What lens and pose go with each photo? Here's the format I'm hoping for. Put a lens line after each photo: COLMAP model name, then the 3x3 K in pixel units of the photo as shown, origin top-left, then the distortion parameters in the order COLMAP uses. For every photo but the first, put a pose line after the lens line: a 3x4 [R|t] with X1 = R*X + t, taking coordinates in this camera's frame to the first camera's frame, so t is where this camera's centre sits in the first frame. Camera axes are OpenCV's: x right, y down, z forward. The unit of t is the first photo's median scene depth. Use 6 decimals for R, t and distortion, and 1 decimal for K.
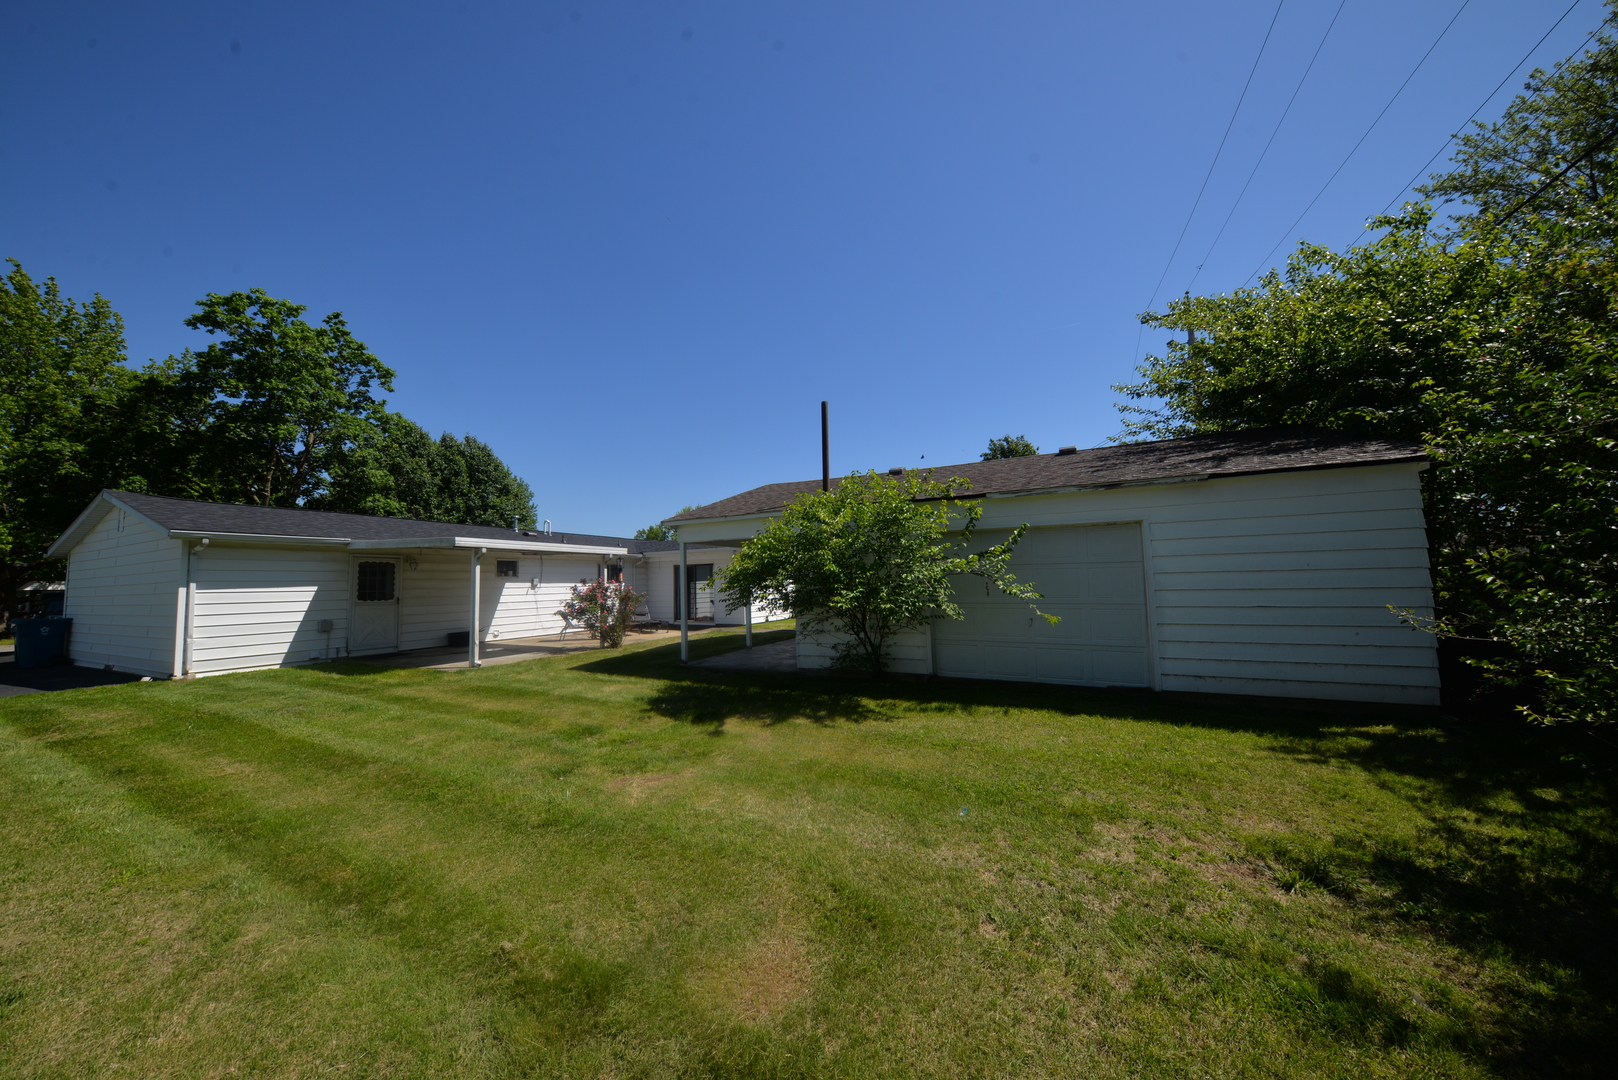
lens RADIAL K [[528.8, 0, 808.7], [0, 528.8, 546.4], [0, 0, 1]] dist [0.002842, -0.005000]
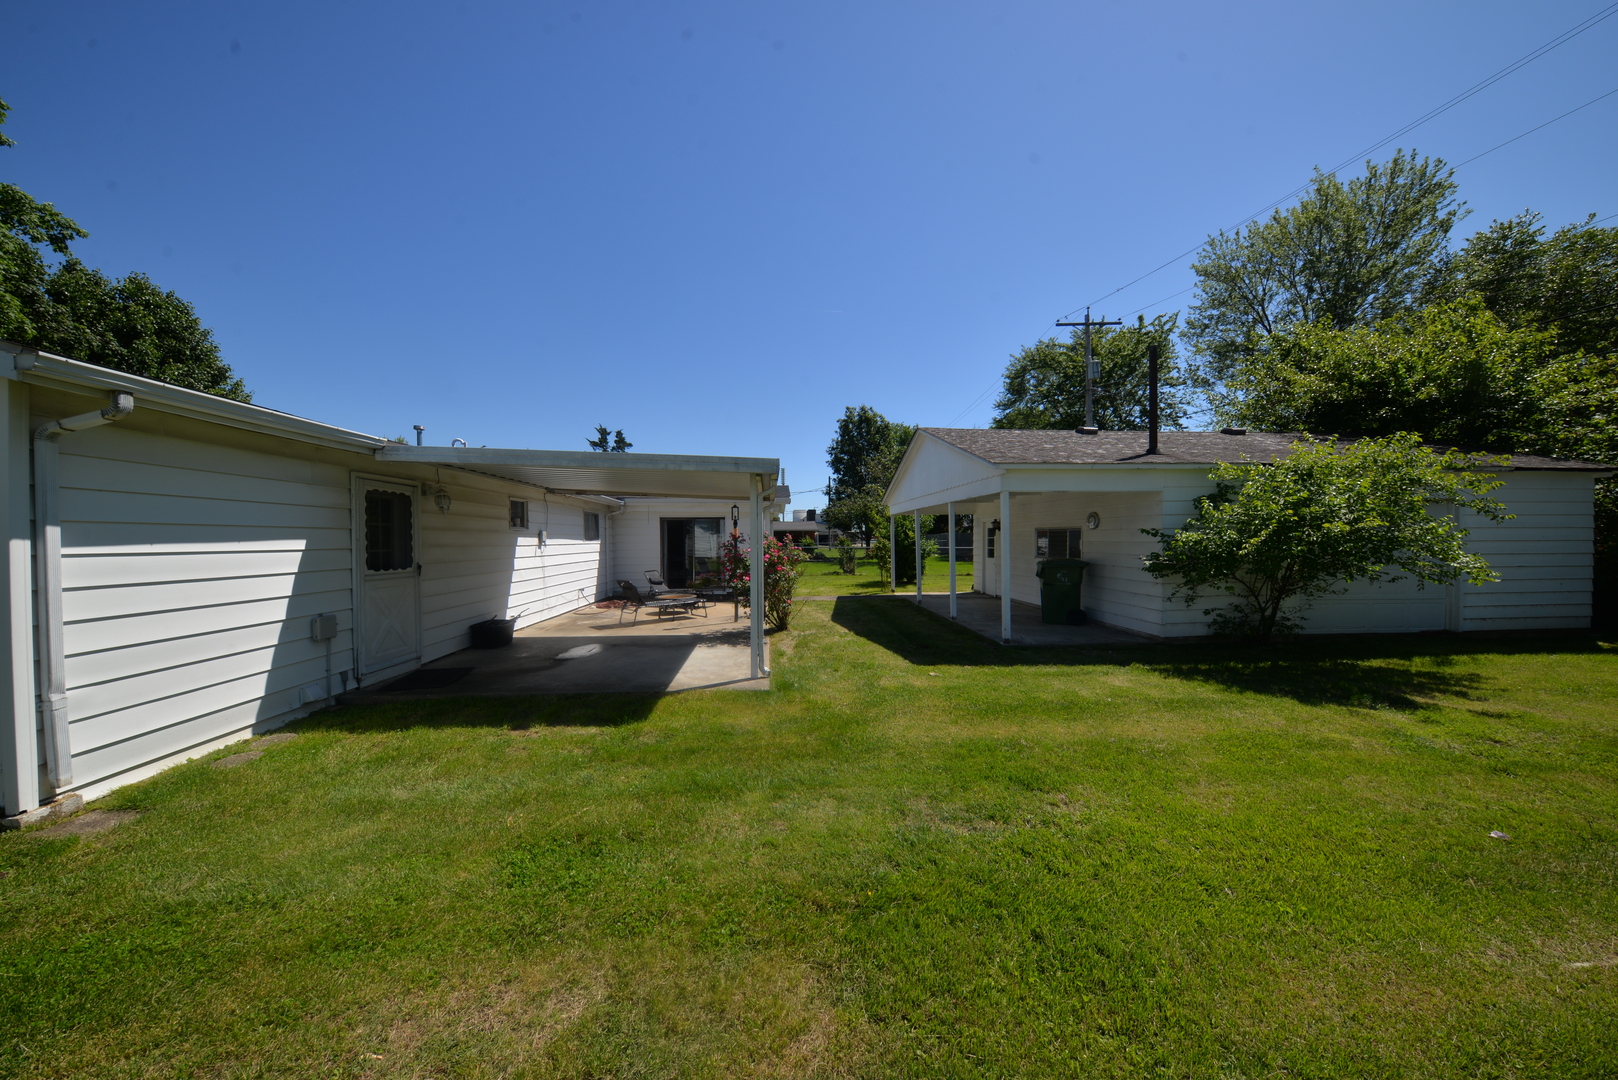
lens RADIAL K [[531.4, 0, 808.5], [0, 531.4, 547.7], [0, 0, 1]] dist [0.001086, -0.008060]
pose [[0.867191, 0.006904, 0.497928, -0.781596], [-0.045685, 0.996790, 0.065743, 0.034168], [-0.495876, -0.079760, 0.864723, 0.411555]]
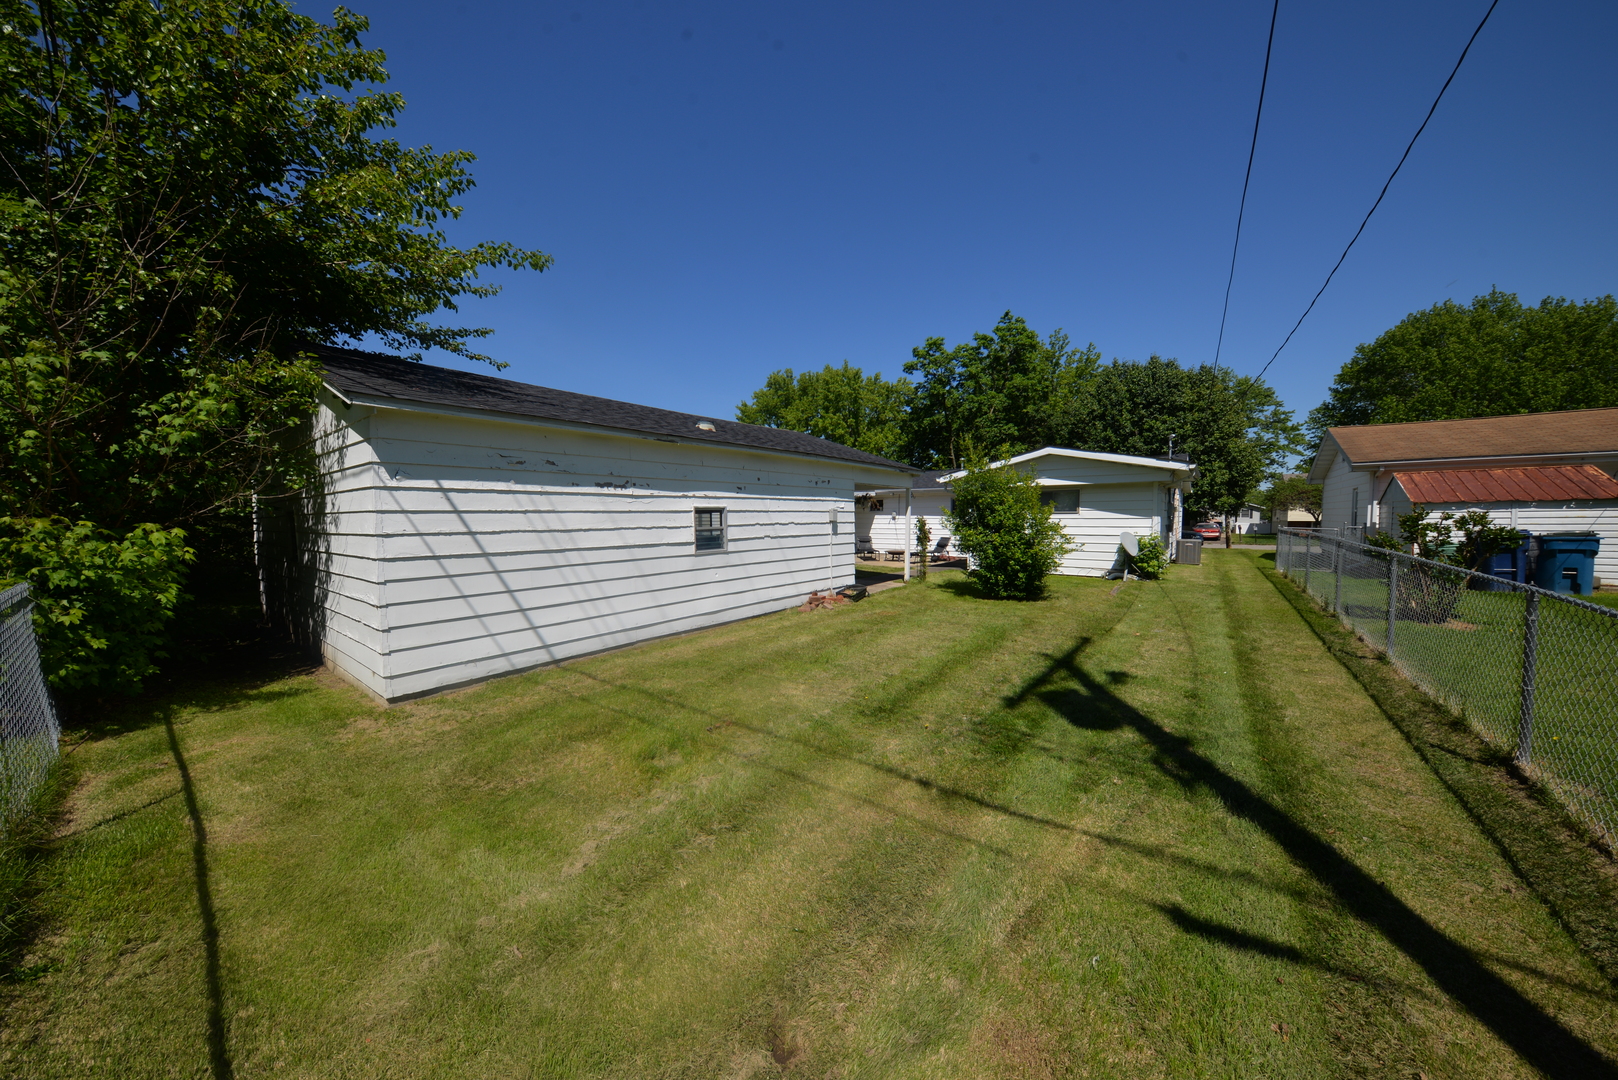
lens RADIAL K [[528.8, 0, 808.7], [0, 528.8, 546.4], [0, 0, 1]] dist [0.002842, -0.005000]
pose [[-0.203703, 0.077326, -0.975974, 1.232428], [0.079512, 0.994890, 0.062230, 0.063906], [0.975799, -0.064925, -0.208810, 1.494408]]
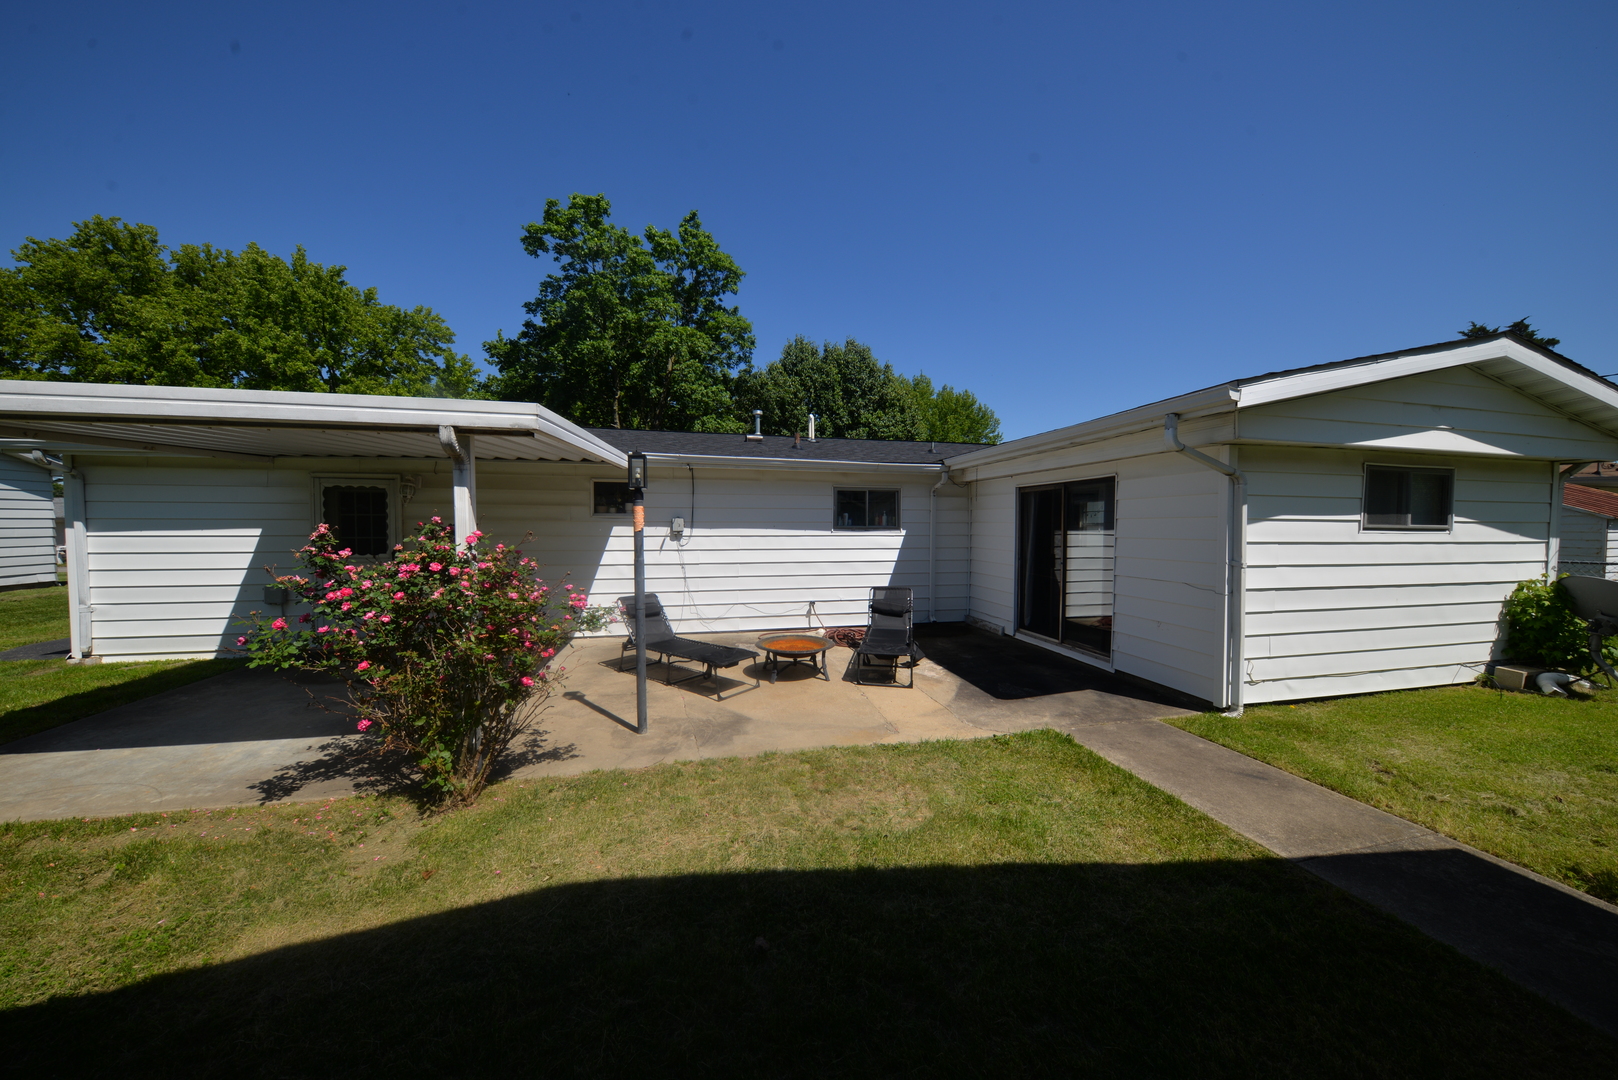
lens RADIAL K [[528.8, 0, 808.7], [0, 528.8, 546.4], [0, 0, 1]] dist [0.002842, -0.005000]
pose [[0.618316, 0.052617, -0.784167, -0.080906], [0.037694, 0.994623, 0.096461, 0.061848], [0.785025, -0.089201, 0.613007, 1.112647]]
